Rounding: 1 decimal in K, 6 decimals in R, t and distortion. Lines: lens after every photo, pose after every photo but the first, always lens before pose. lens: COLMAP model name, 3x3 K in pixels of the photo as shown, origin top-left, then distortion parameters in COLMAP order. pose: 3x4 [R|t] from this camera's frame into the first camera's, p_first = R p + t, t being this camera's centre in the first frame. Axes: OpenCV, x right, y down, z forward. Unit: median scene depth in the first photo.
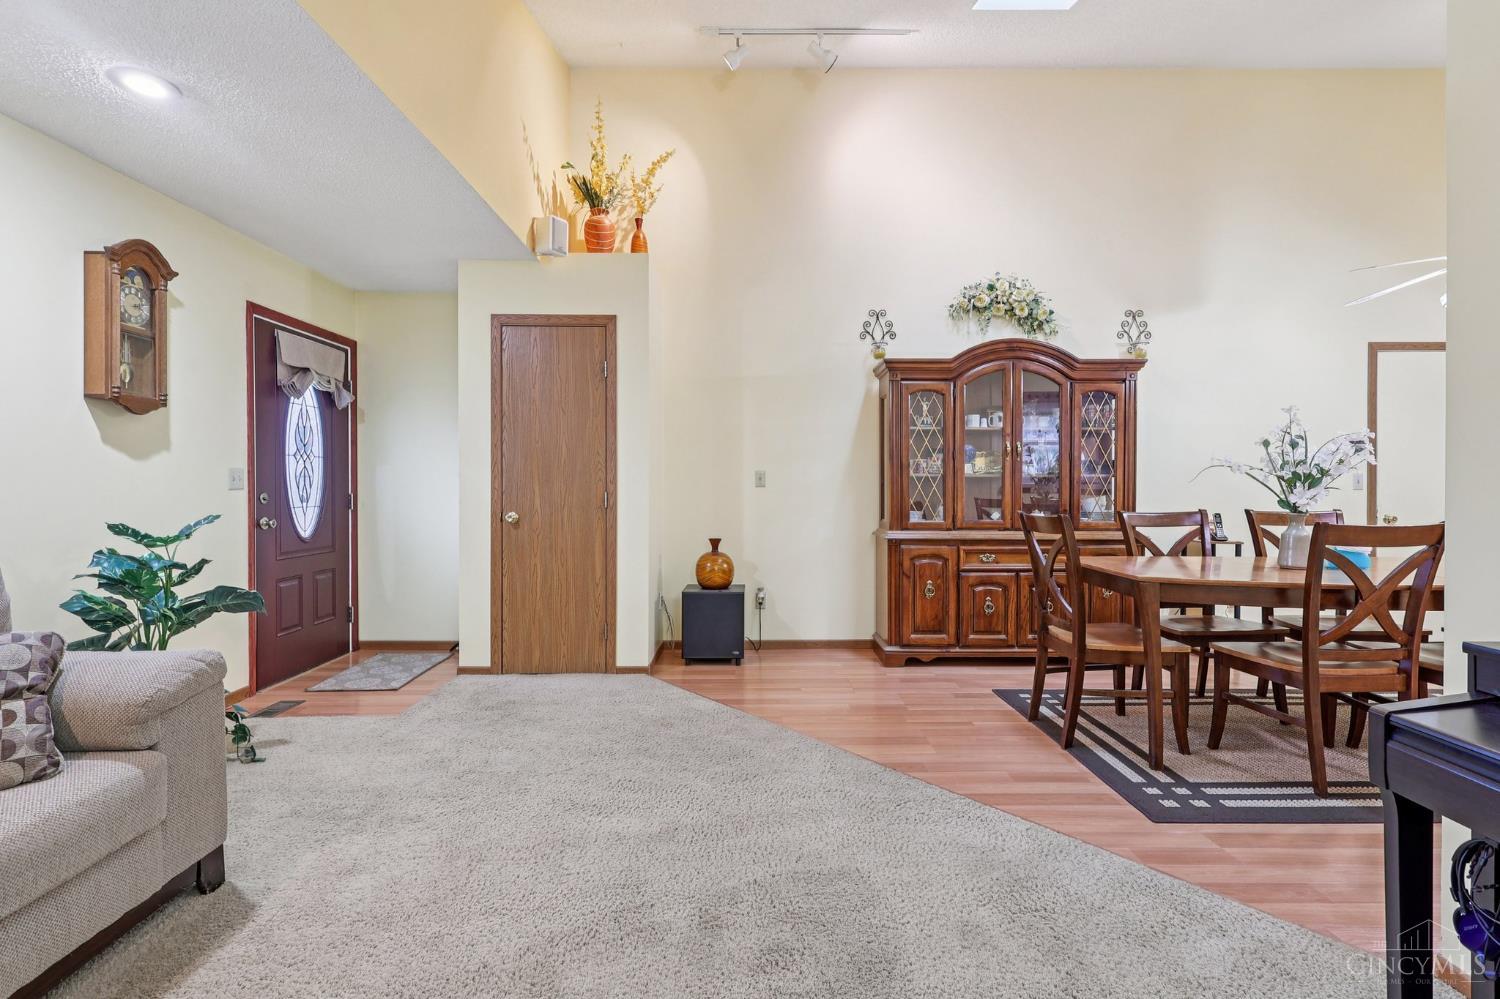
lens RADIAL K [[710.5, 0, 756.2], [0, 710.5, 488.0], [0, 0, 1]] dist [0.003225, 0.000382]
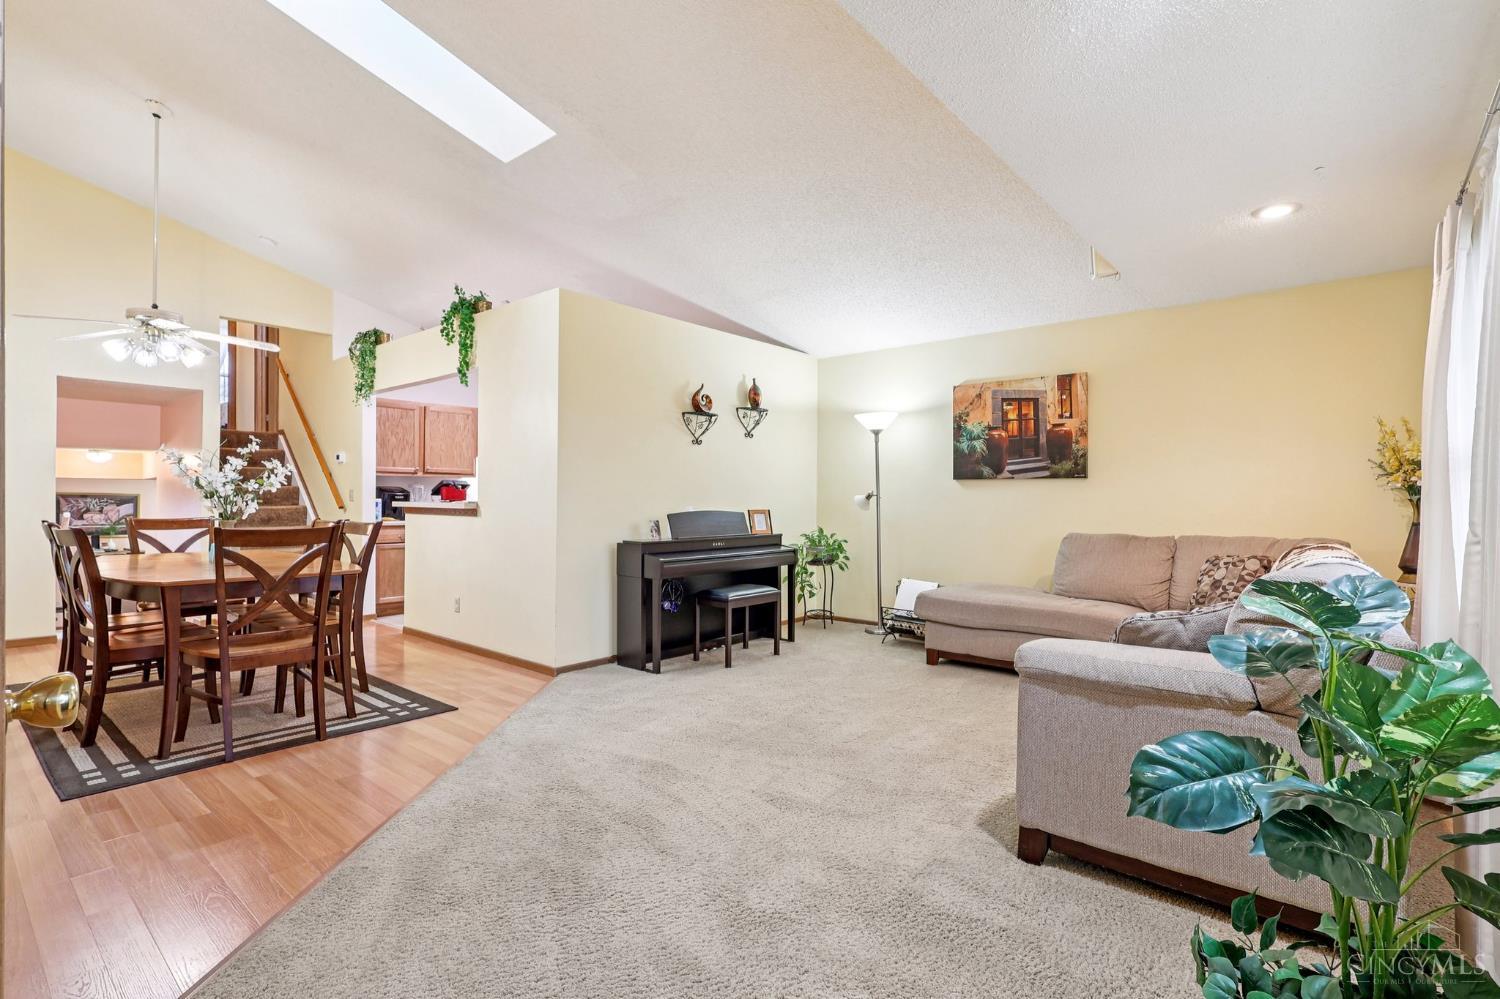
lens RADIAL K [[704.8, 0, 750.0], [0, 704.8, 499.5], [0, 0, 1]] dist [-0.001406, -0.000043]
pose [[-0.753761, -0.001961, 0.657146, -0.529295], [-0.003558, 0.999993, -0.001097, -0.002781], [-0.657139, -0.003165, -0.753763, 0.950920]]
